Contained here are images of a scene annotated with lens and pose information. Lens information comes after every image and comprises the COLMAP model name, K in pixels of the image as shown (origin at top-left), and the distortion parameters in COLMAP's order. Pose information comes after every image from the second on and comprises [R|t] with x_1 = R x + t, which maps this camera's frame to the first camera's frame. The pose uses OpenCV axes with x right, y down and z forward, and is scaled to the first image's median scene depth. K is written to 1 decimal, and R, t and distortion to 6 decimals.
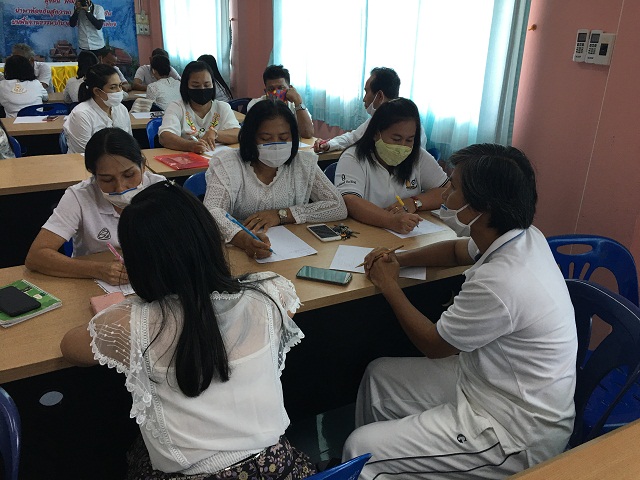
lens RADIAL K [[546.8, 0, 318.9], [0, 546.8, 231.9], [0, 0, 1]] dist [0.079300, -0.099526]
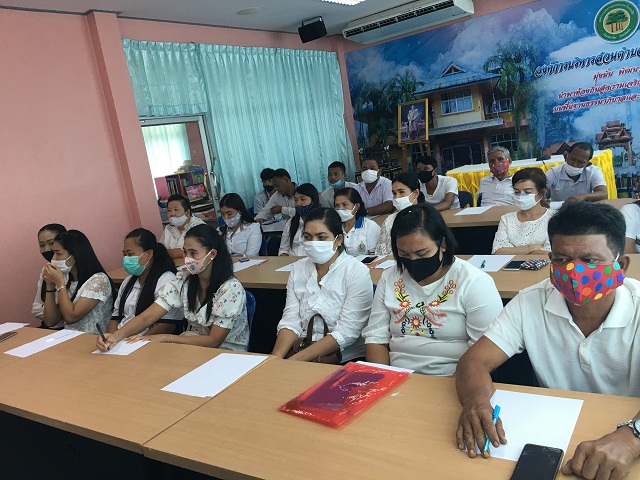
lens RADIAL K [[546.8, 0, 318.9], [0, 546.8, 231.9], [0, 0, 1]] dist [0.079300, -0.099526]
pose [[0.406505, 0.060137, -0.911667, 0.103734], [-0.152772, 0.988257, -0.002931, -0.125488], [0.900785, 0.140469, 0.410919, 0.327631]]
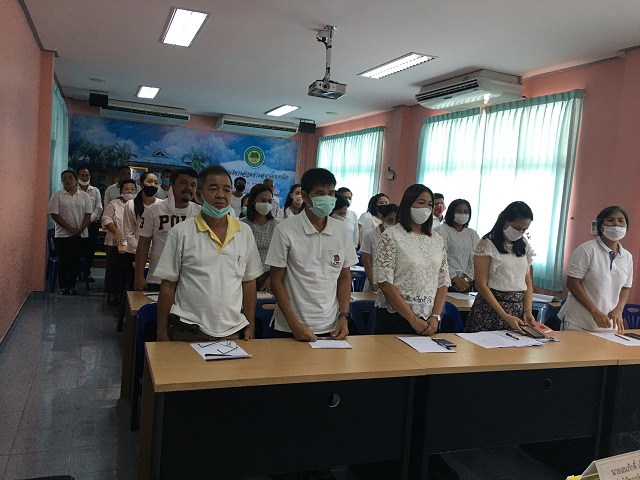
lens RADIAL K [[546.8, 0, 318.9], [0, 546.8, 231.9], [0, 0, 1]] dist [0.079300, -0.099526]
pose [[0.991237, 0.056529, -0.119391, -0.098071], [-0.089188, 0.953101, -0.289213, 0.120777], [0.097442, 0.297327, 0.949790, -0.346643]]
